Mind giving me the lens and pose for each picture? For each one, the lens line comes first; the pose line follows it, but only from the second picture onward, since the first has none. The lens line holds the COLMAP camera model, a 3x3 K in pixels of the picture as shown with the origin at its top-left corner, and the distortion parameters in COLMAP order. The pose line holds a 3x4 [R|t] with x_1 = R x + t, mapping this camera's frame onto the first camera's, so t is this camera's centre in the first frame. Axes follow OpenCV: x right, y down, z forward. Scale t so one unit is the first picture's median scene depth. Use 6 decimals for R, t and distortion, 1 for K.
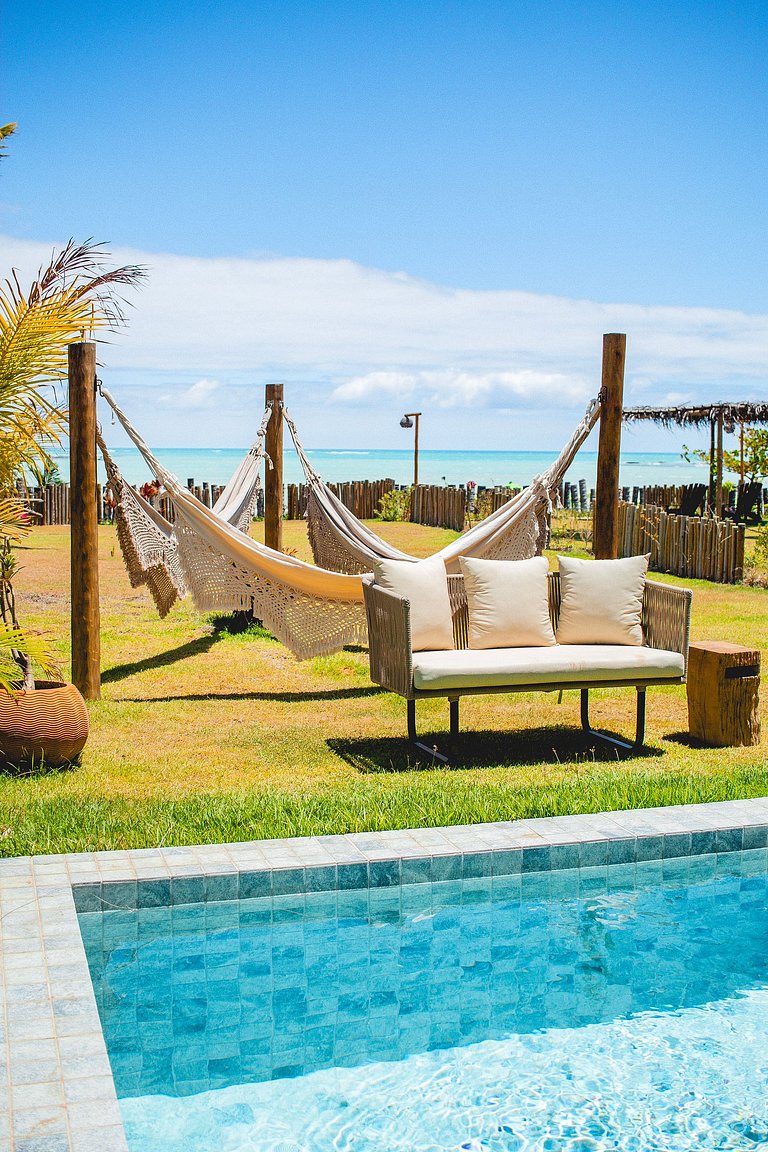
lens RADIAL K [[1263.9, 0, 383.8], [0, 1263.9, 577.5], [0, 0, 1]] dist [-0.119805, 0.000000]
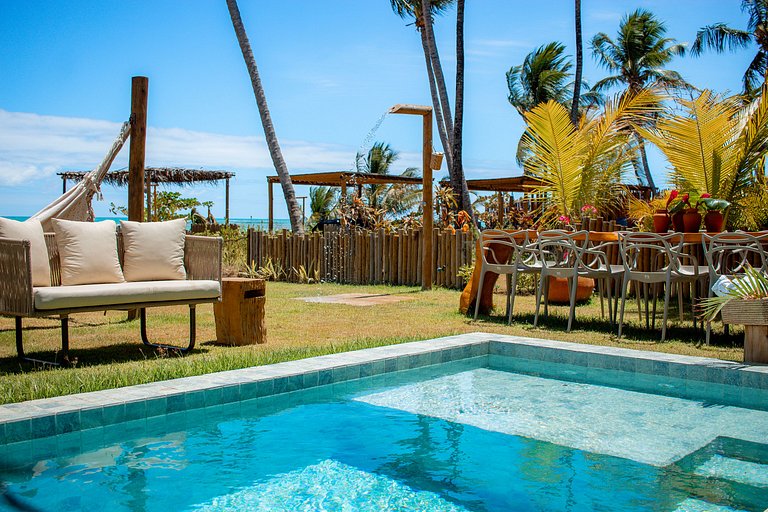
lens RADIAL K [[842.6, 0, 383.5], [0, 842.6, 256.1], [0, 0, 1]] dist [-0.119805, 0.000000]
pose [[0.857815, -0.023360, 0.513428, -0.092671], [0.041965, 0.998814, -0.024670, 0.061367], [-0.512243, 0.042708, 0.857778, 0.064184]]
